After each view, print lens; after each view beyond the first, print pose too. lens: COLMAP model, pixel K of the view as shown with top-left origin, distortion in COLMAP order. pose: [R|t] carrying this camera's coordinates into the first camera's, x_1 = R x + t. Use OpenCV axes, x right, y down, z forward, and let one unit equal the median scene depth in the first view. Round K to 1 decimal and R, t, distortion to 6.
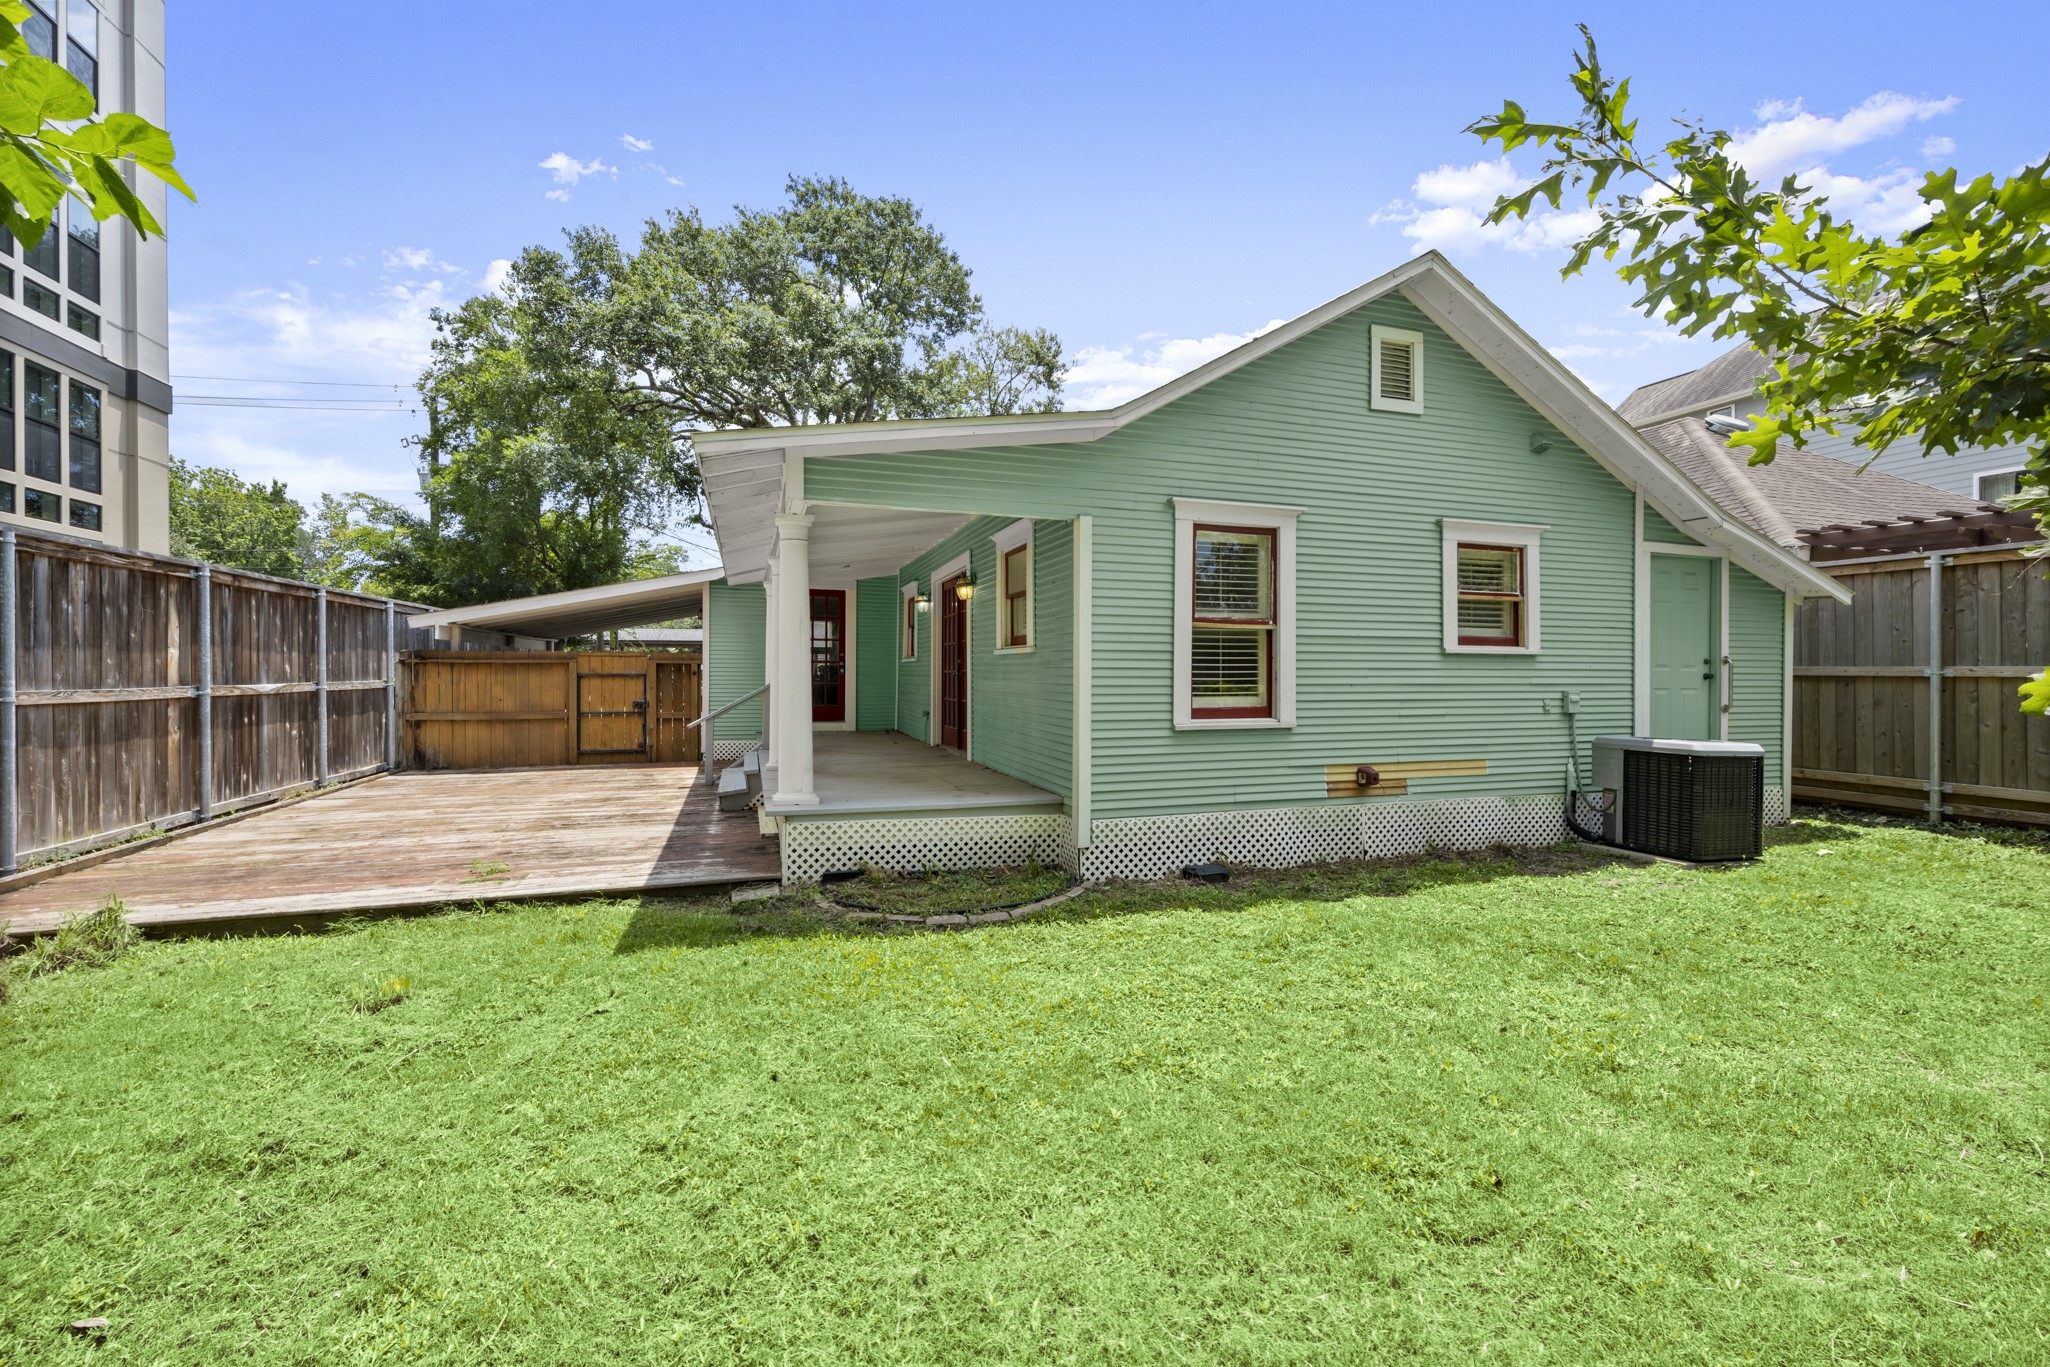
lens RADIAL K [[884.2, 0, 1025.0], [0, 884.2, 683.5], [0, 0, 1]] dist [-0.002565, -0.000500]
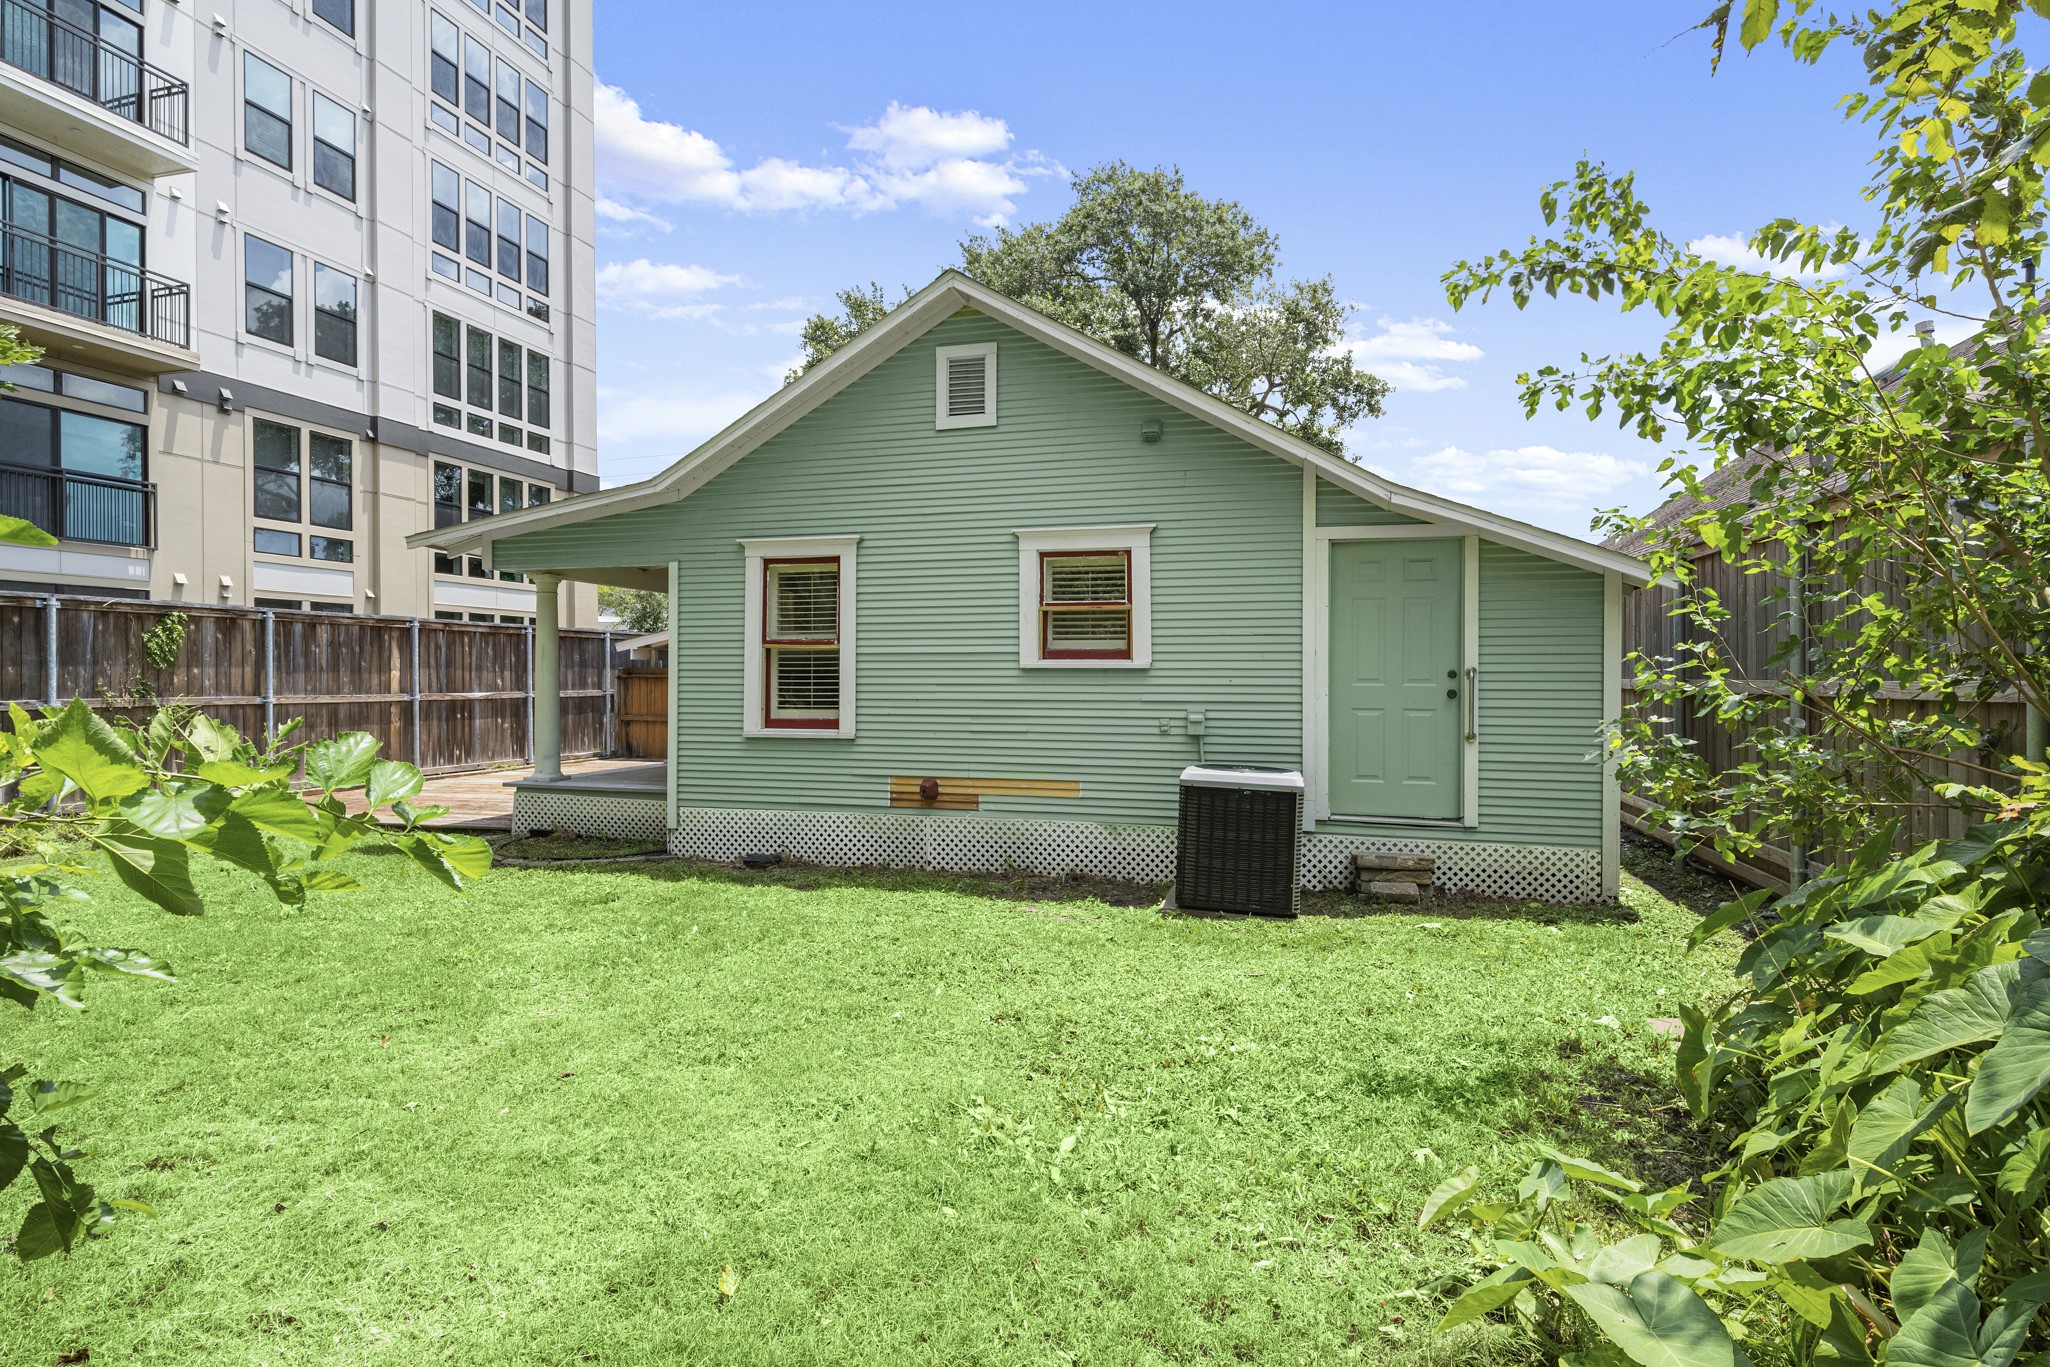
lens RADIAL K [[1049.4, 0, 1031.2], [0, 1049.4, 694.7], [0, 0, 1]] dist [-0.000651, -0.000115]
pose [[0.822828, 0.006840, -0.568249, 1.135397], [-0.006242, 0.999976, 0.002999, -0.008608], [0.568256, 0.001079, 0.822851, 0.062302]]
